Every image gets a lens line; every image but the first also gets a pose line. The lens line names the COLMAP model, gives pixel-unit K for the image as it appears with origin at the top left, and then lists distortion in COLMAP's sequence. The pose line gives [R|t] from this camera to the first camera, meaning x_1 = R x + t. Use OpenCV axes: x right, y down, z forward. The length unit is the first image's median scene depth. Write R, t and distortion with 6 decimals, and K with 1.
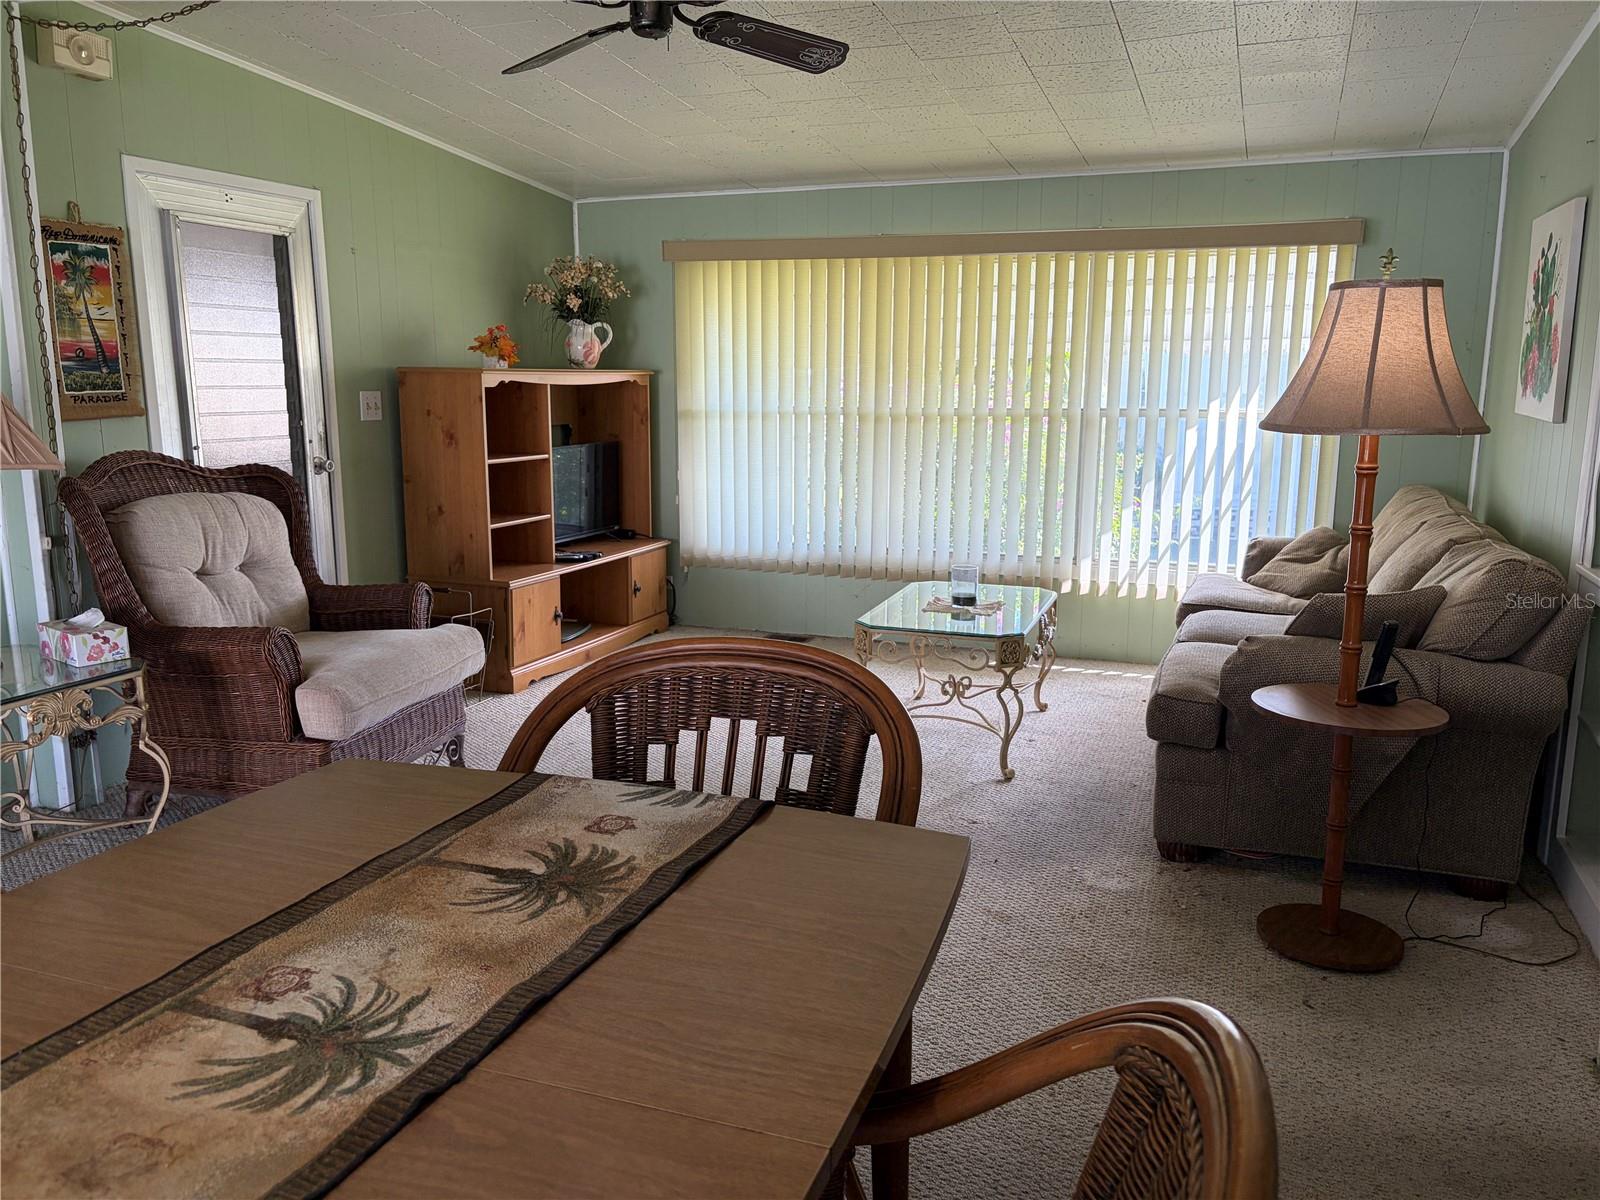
lens RADIAL K [[1211.9, 0, 798.9], [0, 1211.9, 610.5], [0, 0, 1]] dist [0.078227, -0.099613]
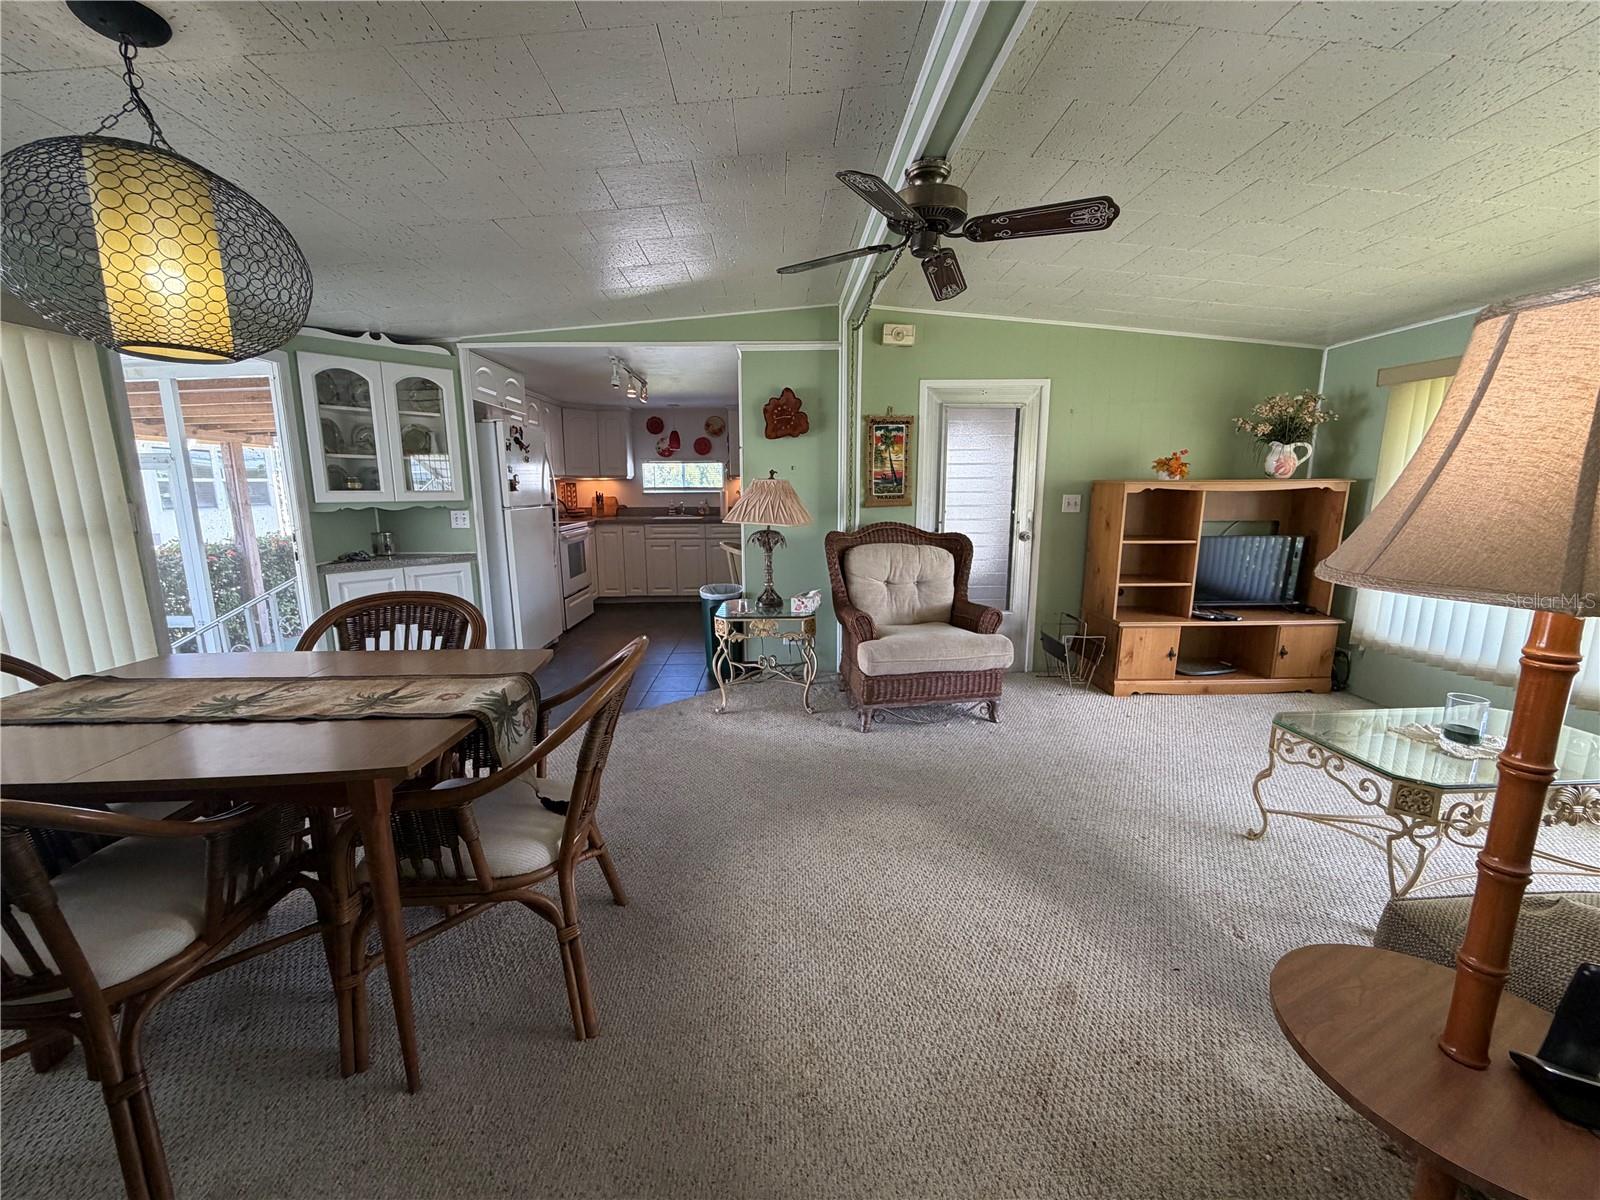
lens RADIAL K [[640.1, 0, 795.6], [0, 640.1, 601.2], [0, 0, 1]] dist [0.000266, -0.000157]
pose [[0.389748, 0.160995, -0.906740, 0.325656], [-0.171360, 0.980083, 0.100361, -0.061526], [0.904838, 0.116263, 0.409573, 0.327022]]
